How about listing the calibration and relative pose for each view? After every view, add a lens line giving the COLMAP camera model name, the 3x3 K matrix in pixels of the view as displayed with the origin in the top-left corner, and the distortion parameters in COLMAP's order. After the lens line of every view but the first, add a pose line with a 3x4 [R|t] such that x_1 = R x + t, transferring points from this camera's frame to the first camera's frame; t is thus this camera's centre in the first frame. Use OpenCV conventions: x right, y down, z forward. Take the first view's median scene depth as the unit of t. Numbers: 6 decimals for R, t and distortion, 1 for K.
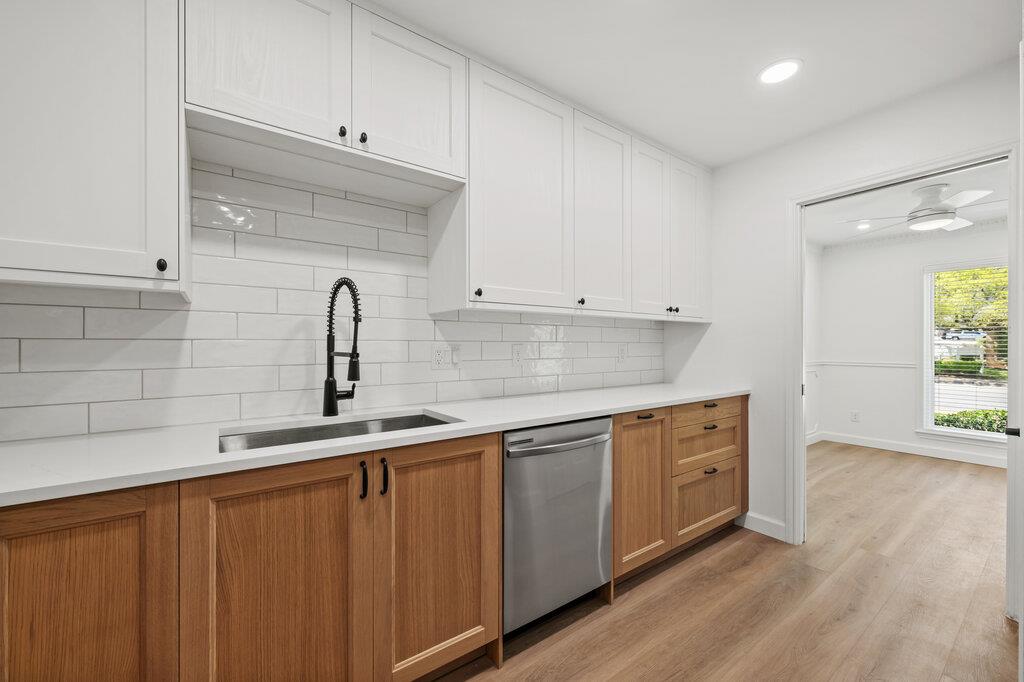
lens RADIAL K [[406.7, 0, 512.6], [0, 406.7, 346.6], [0, 0, 1]] dist [-0.001431, 0.000084]
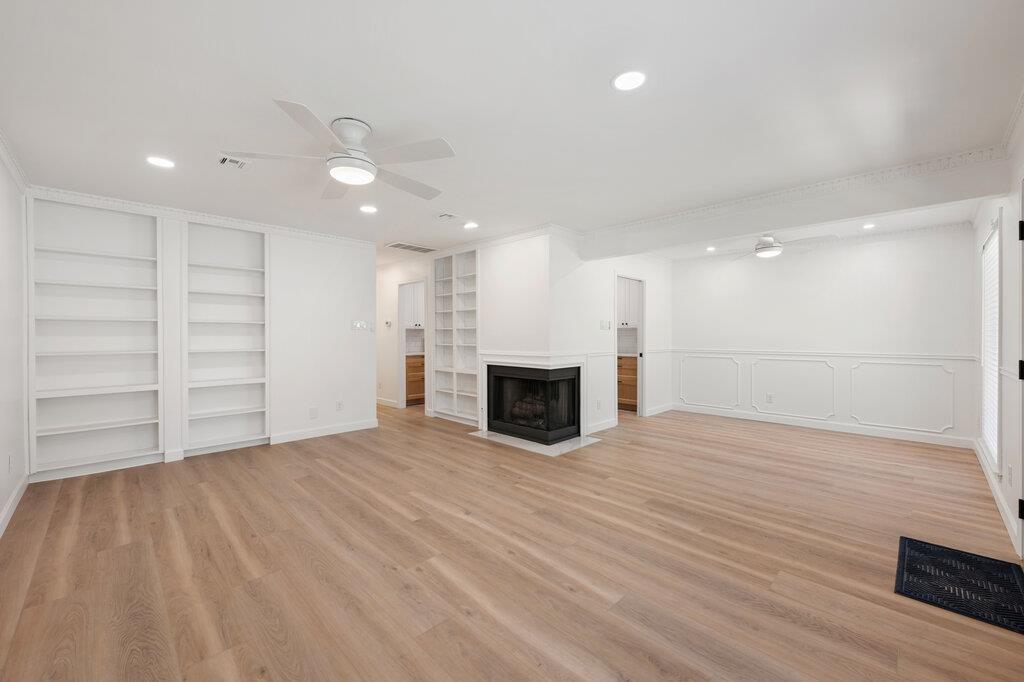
lens RADIAL K [[406.7, 0, 510.7], [0, 406.7, 337.3], [0, 0, 1]] dist [-0.001431, 0.000084]
pose [[0.148798, 0.002396, -0.988865, 2.531981], [-0.001822, 0.999996, 0.002148, -0.005570], [0.988866, 0.001482, 0.148802, -0.131094]]
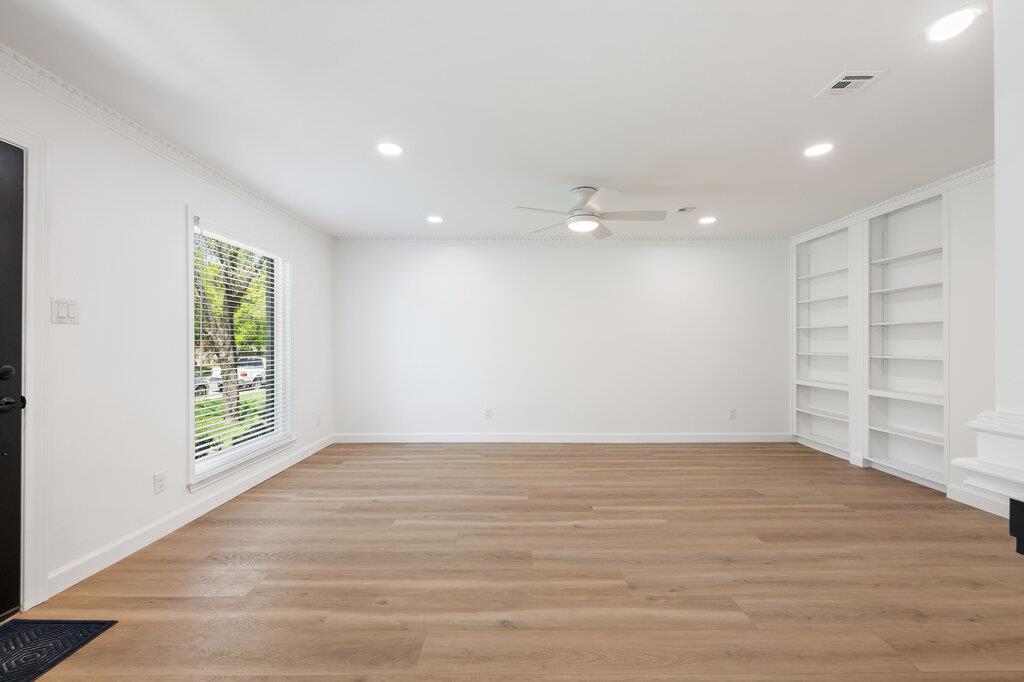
lens RADIAL K [[406.7, 0, 516.0], [0, 406.7, 342.5], [0, 0, 1]] dist [-0.001431, 0.000084]
pose [[-0.812560, -0.000927, 0.582876, 1.180273], [-0.000157, 0.999999, 0.001372, 0.000267], [-0.582877, 0.001023, -0.812560, 0.709458]]
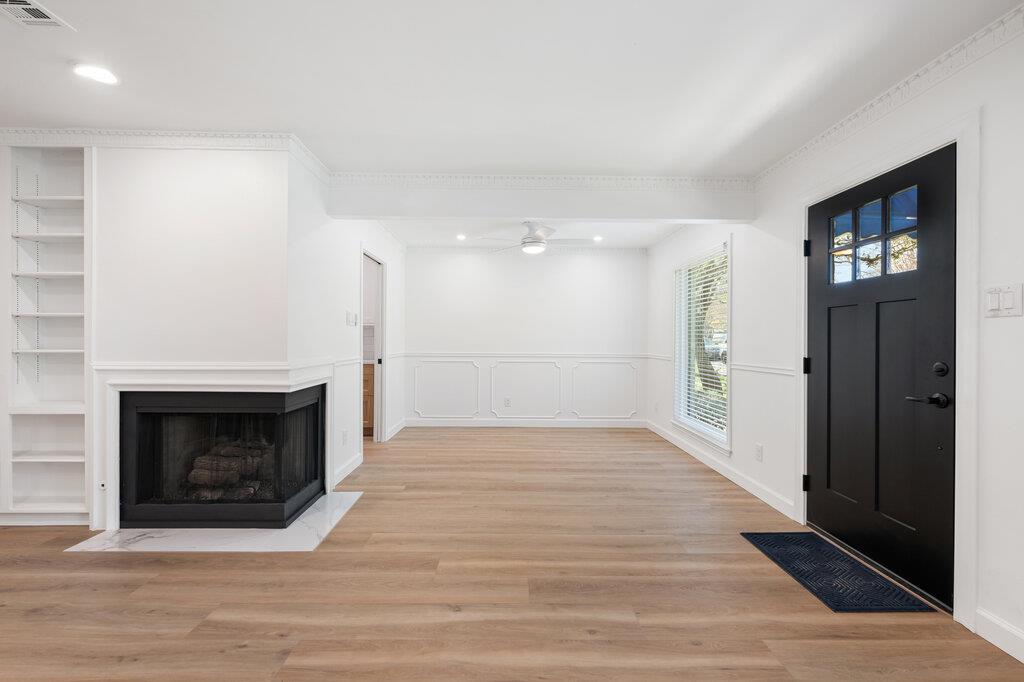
lens RADIAL K [[427.2, 0, 508.7], [0, 427.2, 339.0], [0, 0, 1]] dist [-0.000162, 0.000062]
pose [[0.813530, 0.002020, -0.581520, 1.956856], [-0.006603, 0.999962, -0.005764, 0.006926], [0.581486, 0.008529, 0.813512, -0.222305]]
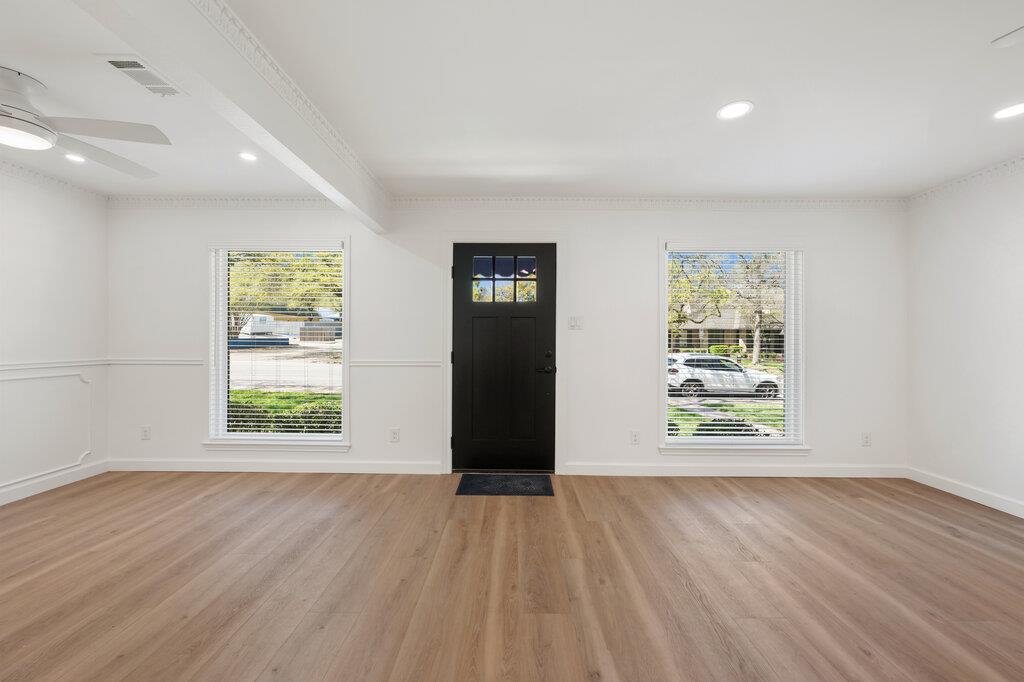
lens RADIAL K [[406.7, 0, 511.2], [0, 406.7, 338.2], [0, 0, 1]] dist [-0.001431, 0.000084]
pose [[0.593001, 0.003412, 0.805194, 1.077905], [-0.001582, 0.999994, -0.003073, 0.000453], [-0.805200, 0.000549, 0.593003, 0.041420]]
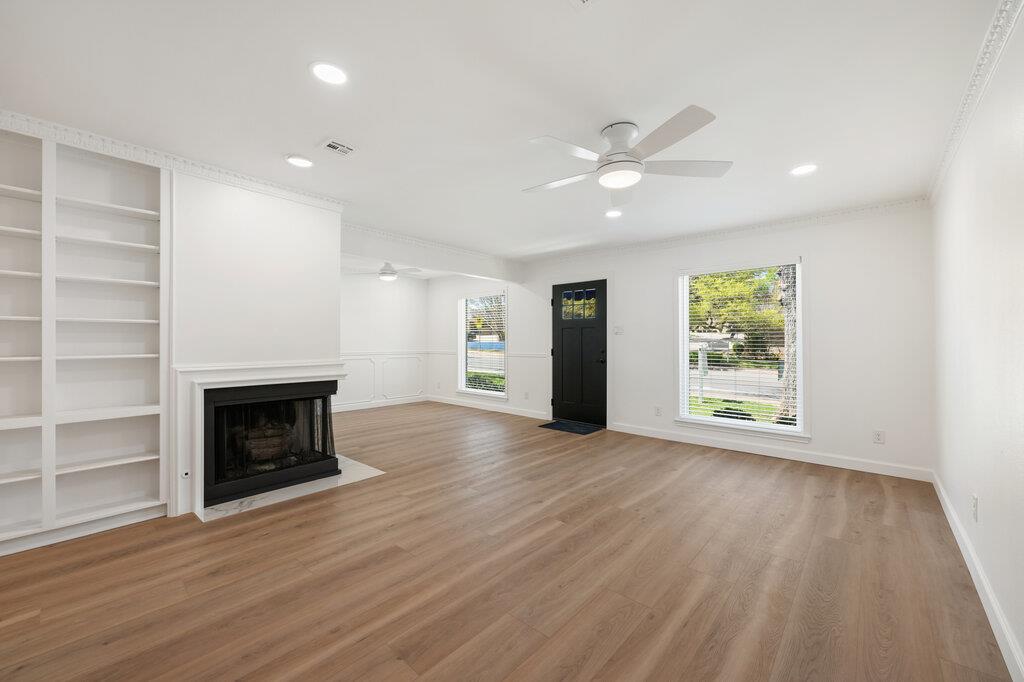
lens RADIAL K [[406.7, 0, 508.5], [0, 406.7, 341.9], [0, 0, 1]] dist [-0.001431, 0.000084]
pose [[0.978273, -0.000670, 0.207321, 1.303826], [0.000933, 0.999999, -0.001172, 0.003821], [-0.207320, 0.001340, 0.978272, -1.066949]]
